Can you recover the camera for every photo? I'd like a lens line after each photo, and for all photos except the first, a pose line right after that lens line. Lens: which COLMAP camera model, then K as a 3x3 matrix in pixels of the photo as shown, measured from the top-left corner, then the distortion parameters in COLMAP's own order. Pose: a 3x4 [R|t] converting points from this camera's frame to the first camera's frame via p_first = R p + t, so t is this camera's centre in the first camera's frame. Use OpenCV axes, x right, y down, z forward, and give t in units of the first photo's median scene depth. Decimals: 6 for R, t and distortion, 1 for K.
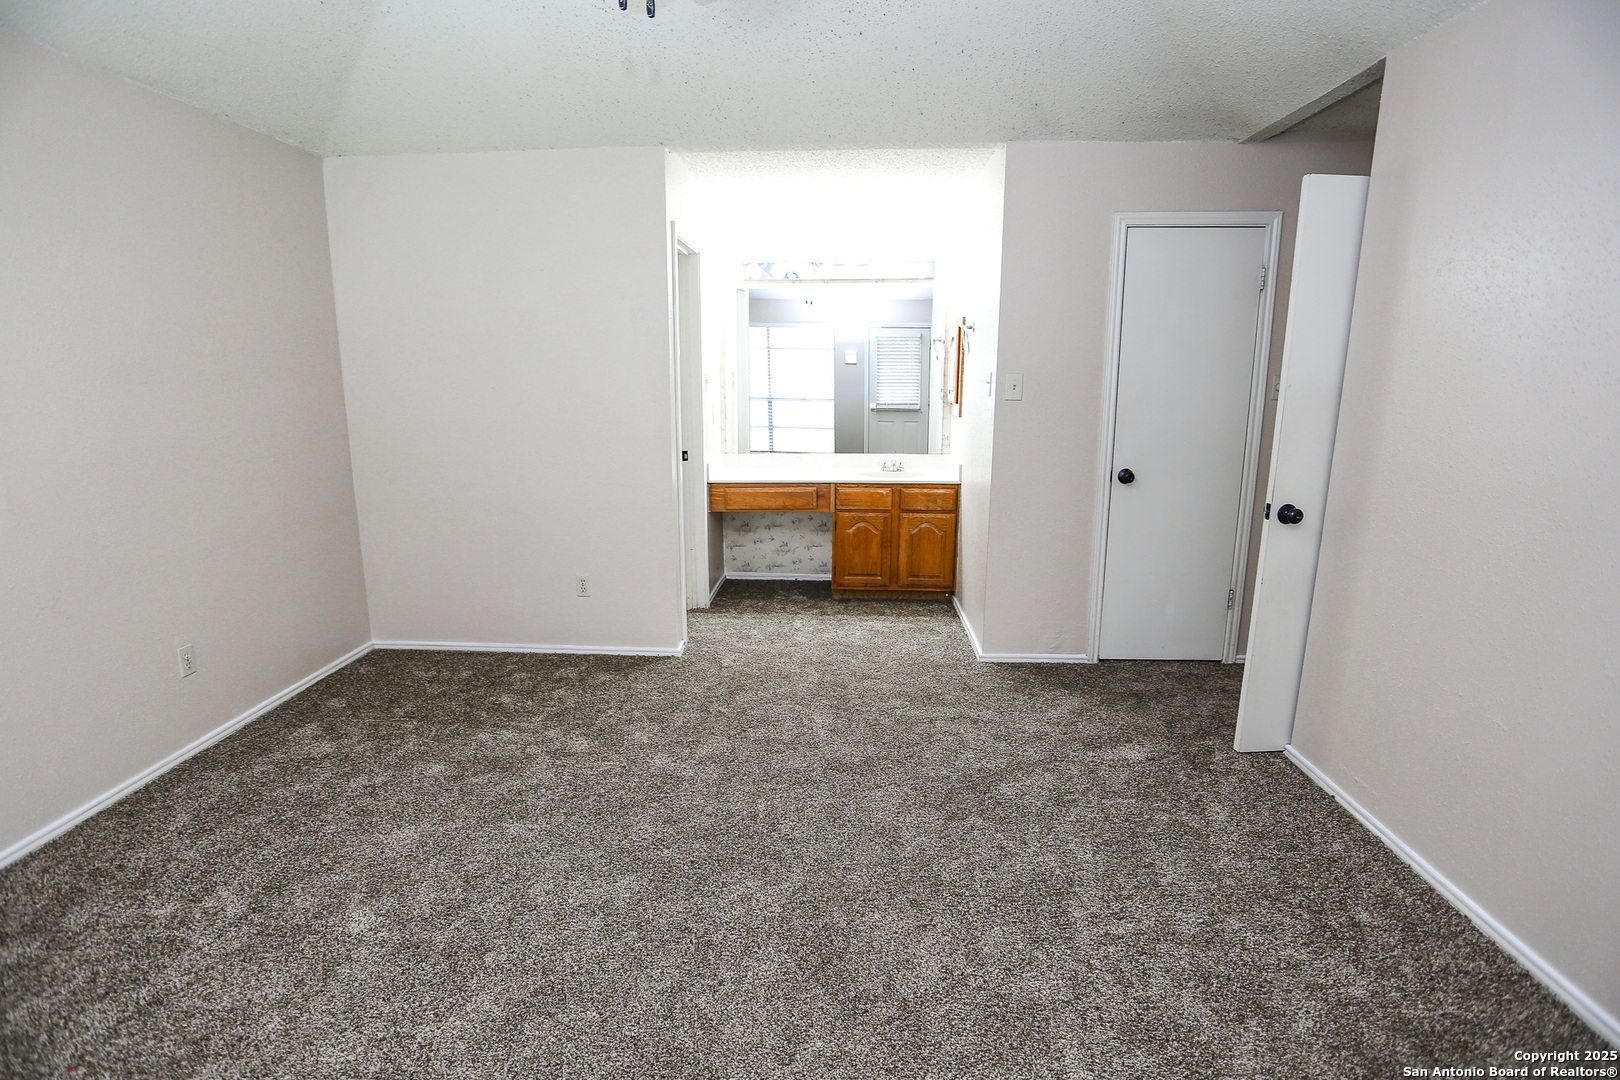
lens RADIAL K [[810.2, 0, 795.3], [0, 810.2, 544.2], [0, 0, 1]] dist [-0.078080, 0.032013]
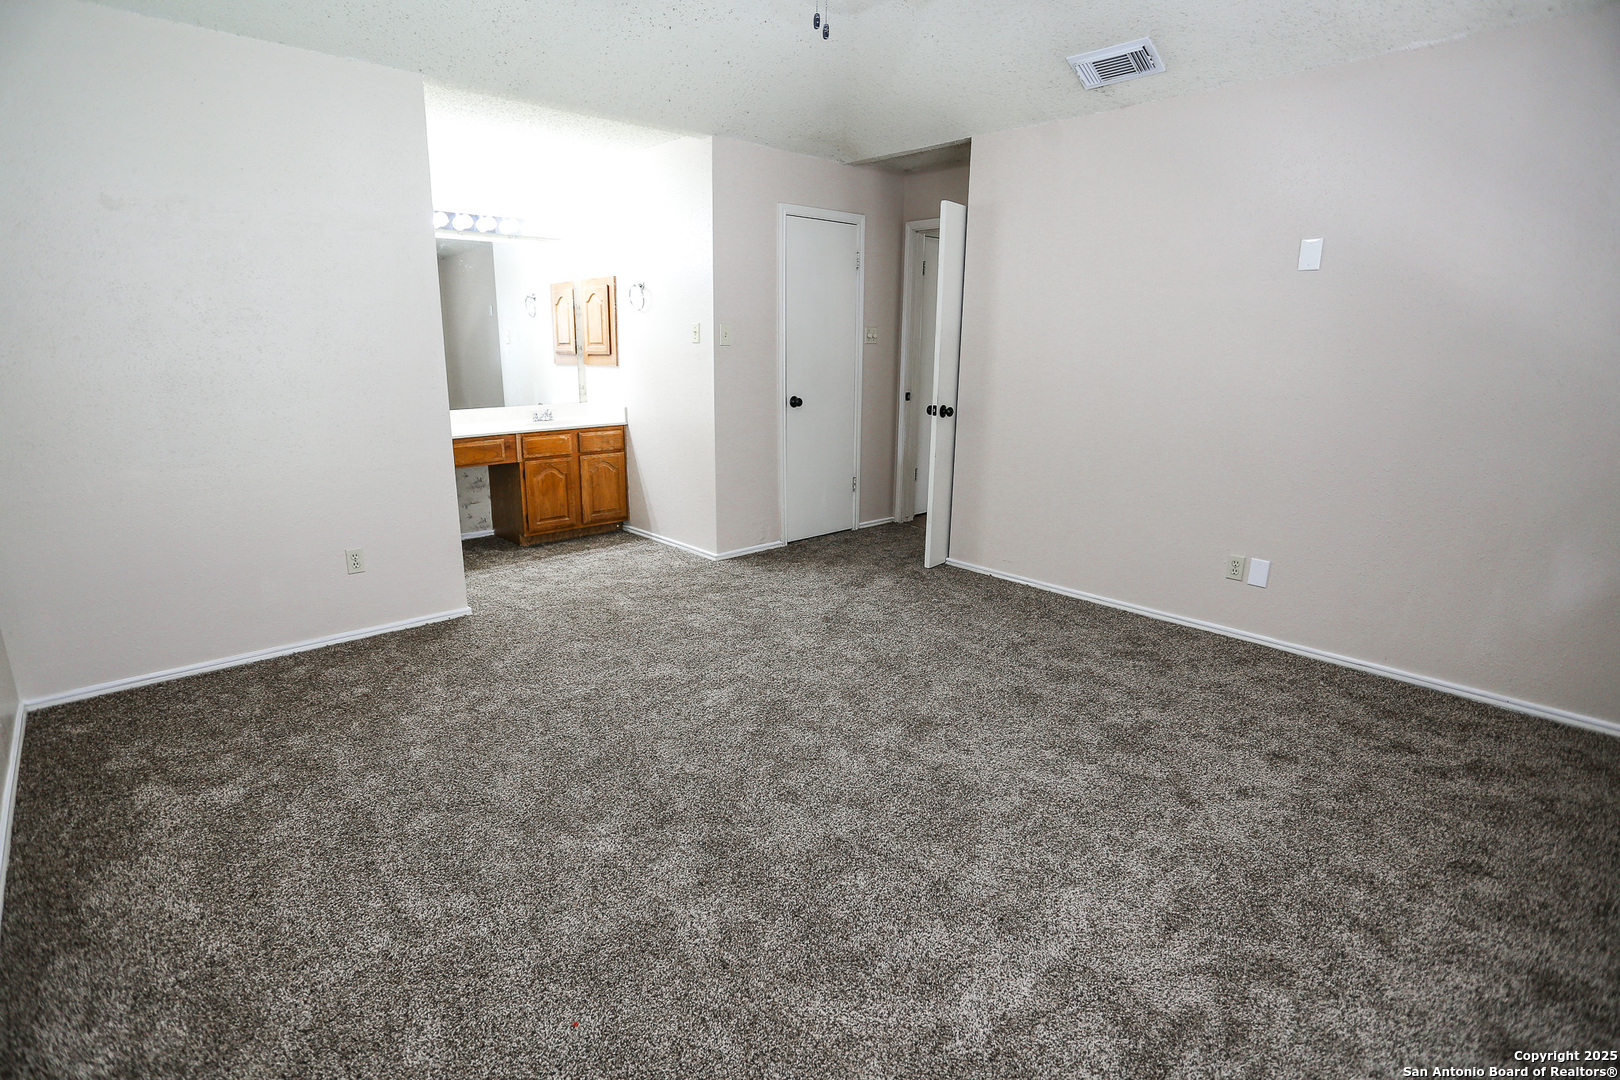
lens RADIAL K [[803.7, 0, 802.1], [0, 803.7, 544.8], [0, 0, 1]] dist [-0.075968, 0.032139]
pose [[0.691983, -0.171115, 0.701341, -0.507678], [0.142256, 0.984775, 0.099910, 0.016789], [-0.707759, 0.030634, 0.705789, 0.039756]]
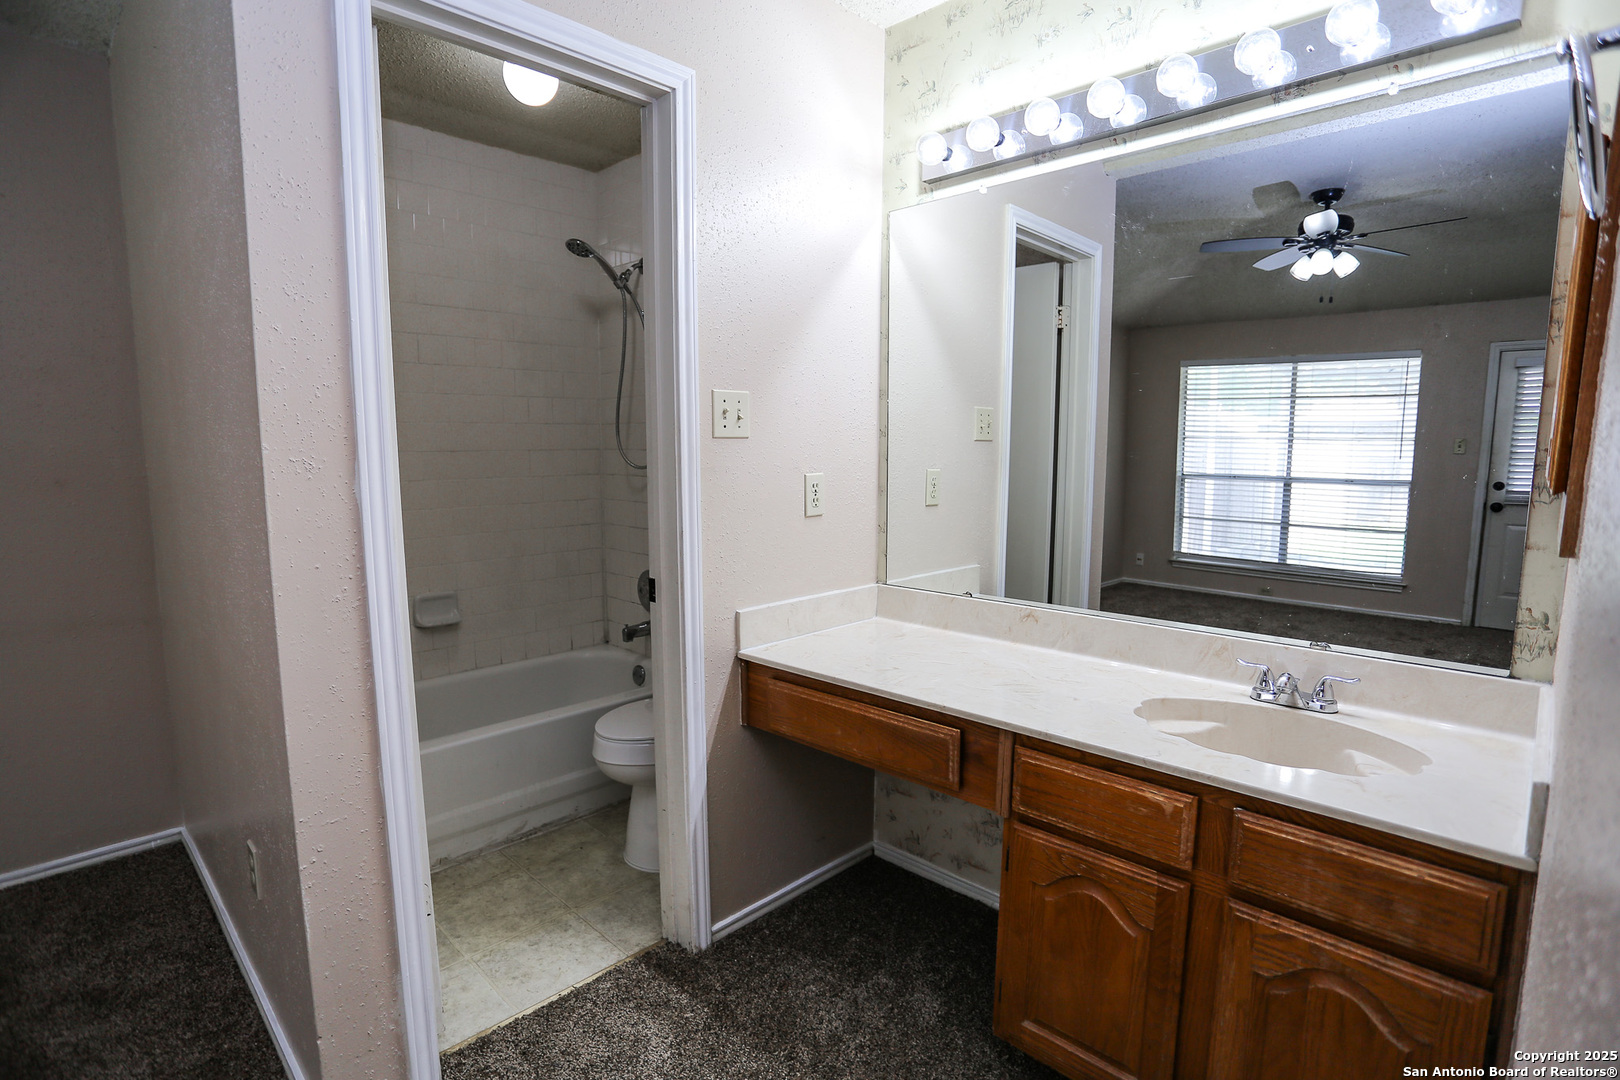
lens RADIAL K [[784.3, 0, 807.0], [0, 784.3, 563.9], [0, 0, 1]] dist [0.000181, 0.000380]
pose [[0.763037, 0.094066, -0.639473, 0.209801], [-0.135998, 0.990571, -0.016565, -0.145717], [0.631885, 0.099606, 0.768635, 0.812530]]
